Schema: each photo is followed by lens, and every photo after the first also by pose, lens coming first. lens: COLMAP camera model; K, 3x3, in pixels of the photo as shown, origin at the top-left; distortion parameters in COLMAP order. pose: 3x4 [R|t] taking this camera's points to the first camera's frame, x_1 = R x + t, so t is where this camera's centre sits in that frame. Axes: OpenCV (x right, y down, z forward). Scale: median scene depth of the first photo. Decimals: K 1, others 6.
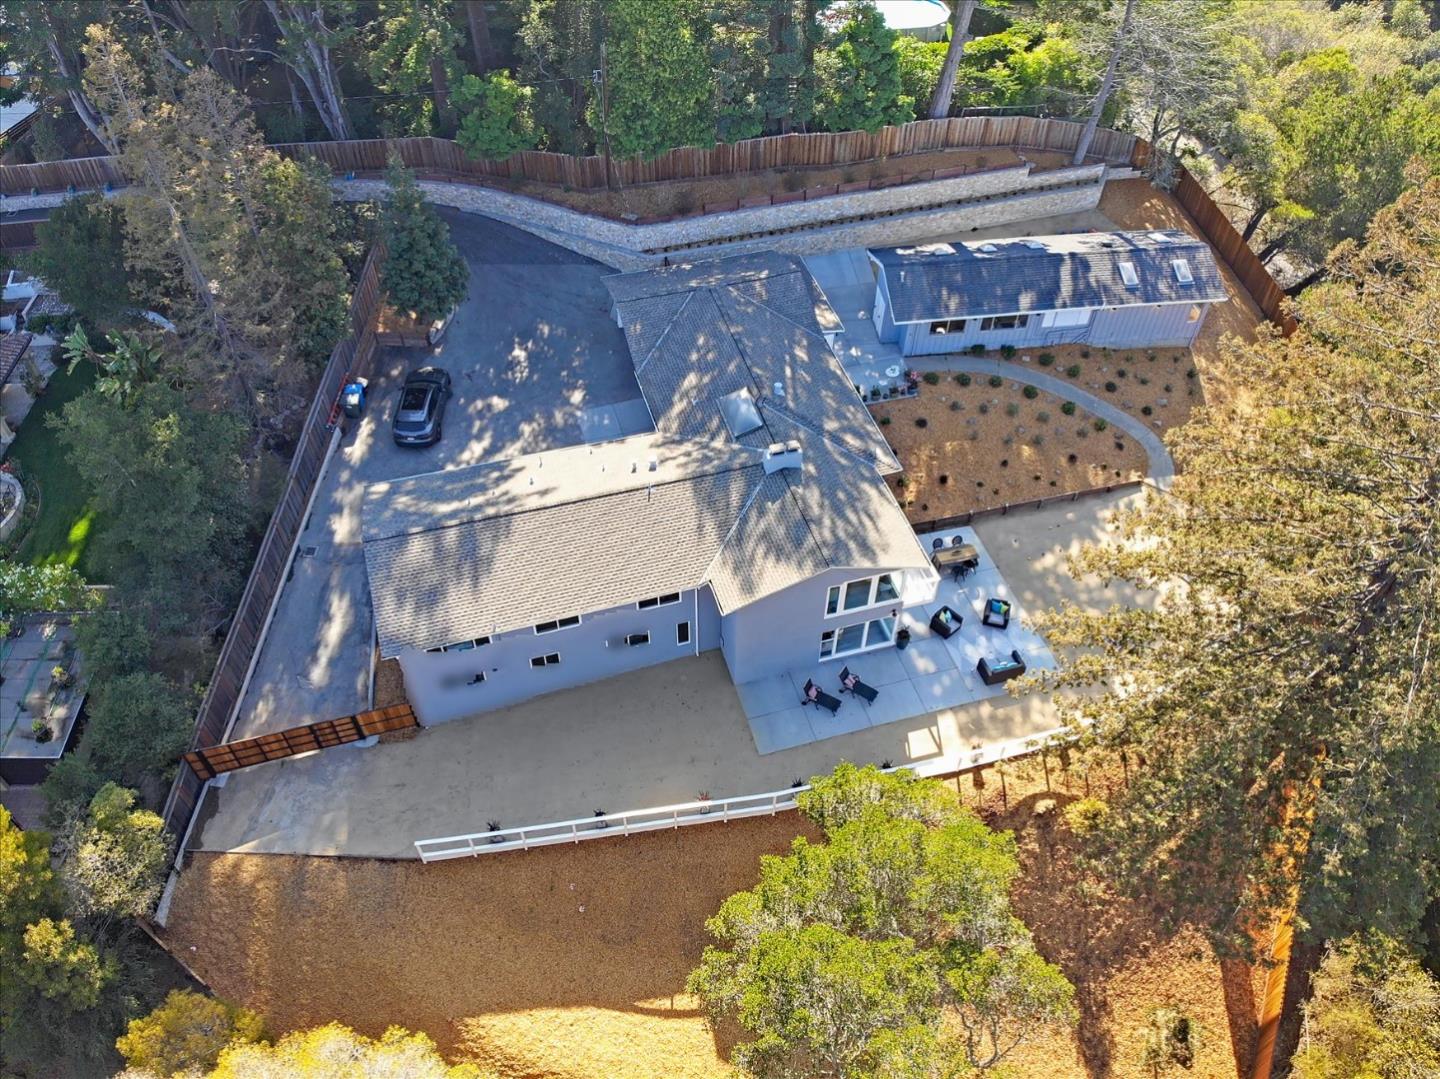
lens RADIAL K [[1074.8, 0, 720.0], [0, 1074.8, 539.5], [0, 0, 1]] dist [0.002235, 0.000193]
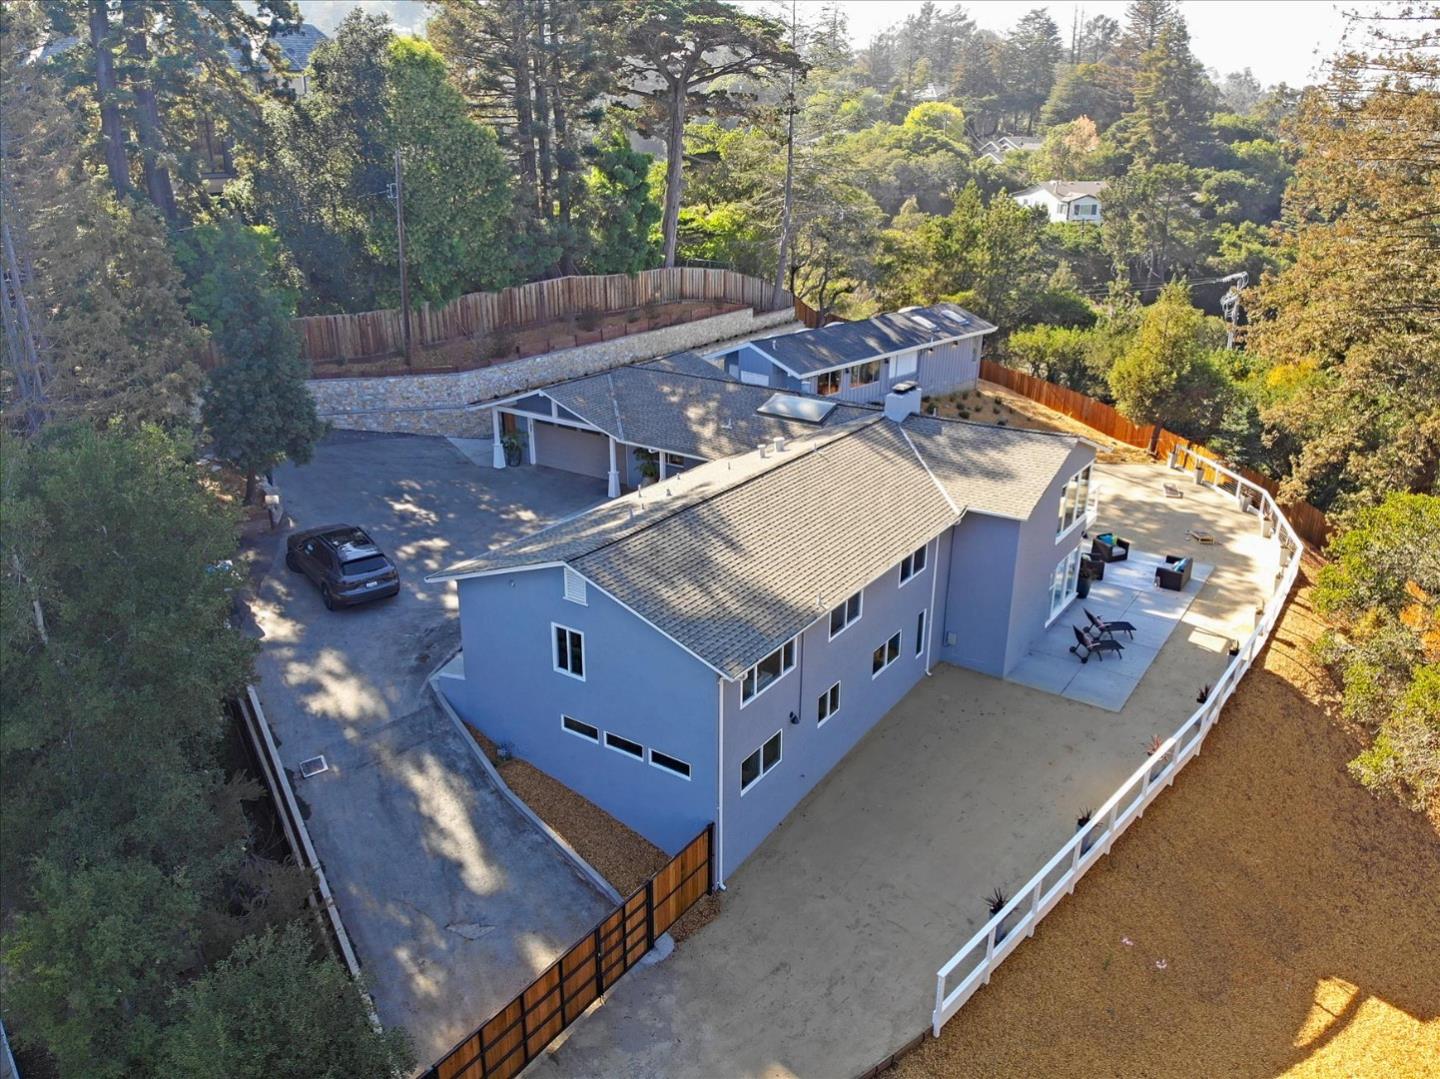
lens RADIAL K [[1074.8, 0, 720.0], [0, 1074.8, 539.5], [0, 0, 1]] dist [0.002235, 0.000193]
pose [[0.767915, -0.217873, 0.602360, -0.437946], [0.476920, 0.822239, -0.310595, 0.154039], [-0.427614, 0.525789, 0.735318, 0.390107]]
